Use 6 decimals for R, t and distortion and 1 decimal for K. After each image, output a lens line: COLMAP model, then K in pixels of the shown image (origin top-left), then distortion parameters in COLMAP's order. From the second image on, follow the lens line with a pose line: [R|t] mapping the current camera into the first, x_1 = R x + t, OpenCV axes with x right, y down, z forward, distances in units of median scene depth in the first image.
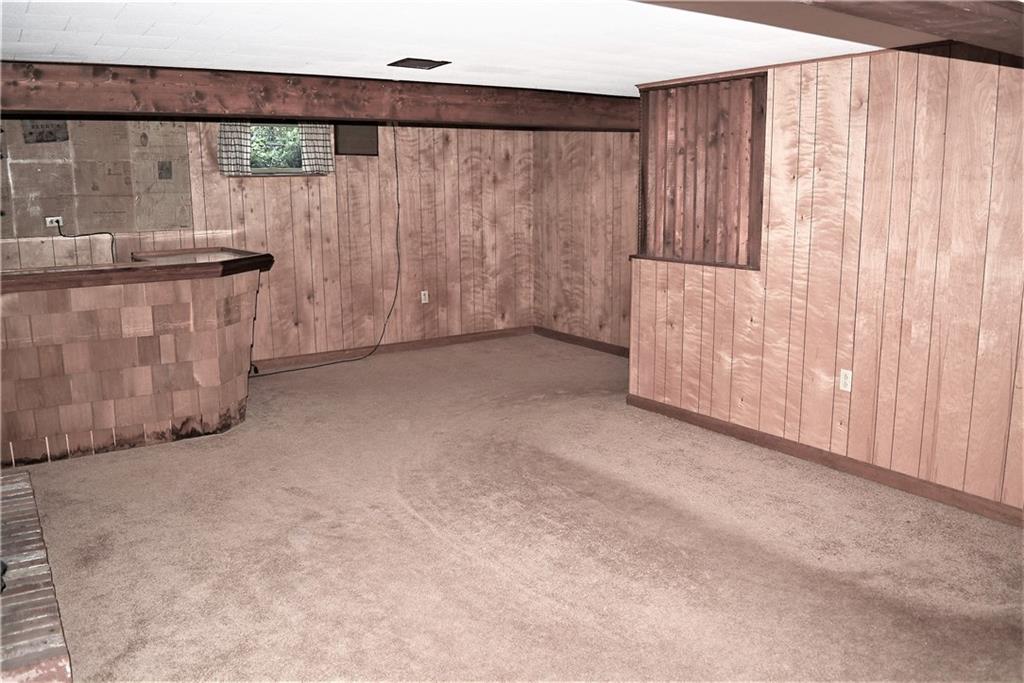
lens RADIAL K [[800.8, 0, 516.4], [0, 800.8, 336.7], [0, 0, 1]] dist [-0.074197, 0.006896]
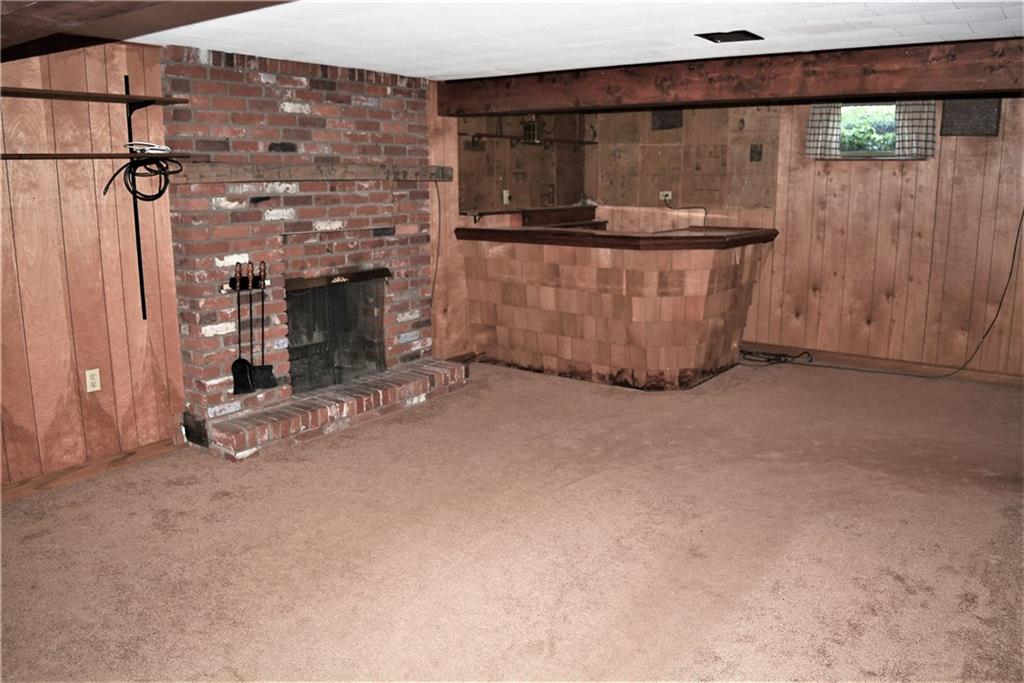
lens RADIAL K [[800.8, 0, 517.0], [0, 800.8, 338.0], [0, 0, 1]] dist [-0.074197, 0.006896]
pose [[0.352909, 0.198997, -0.914251, 0.480720], [-0.174142, 0.974018, 0.144786, -0.068461], [0.919309, 0.108113, 0.378394, 0.332296]]
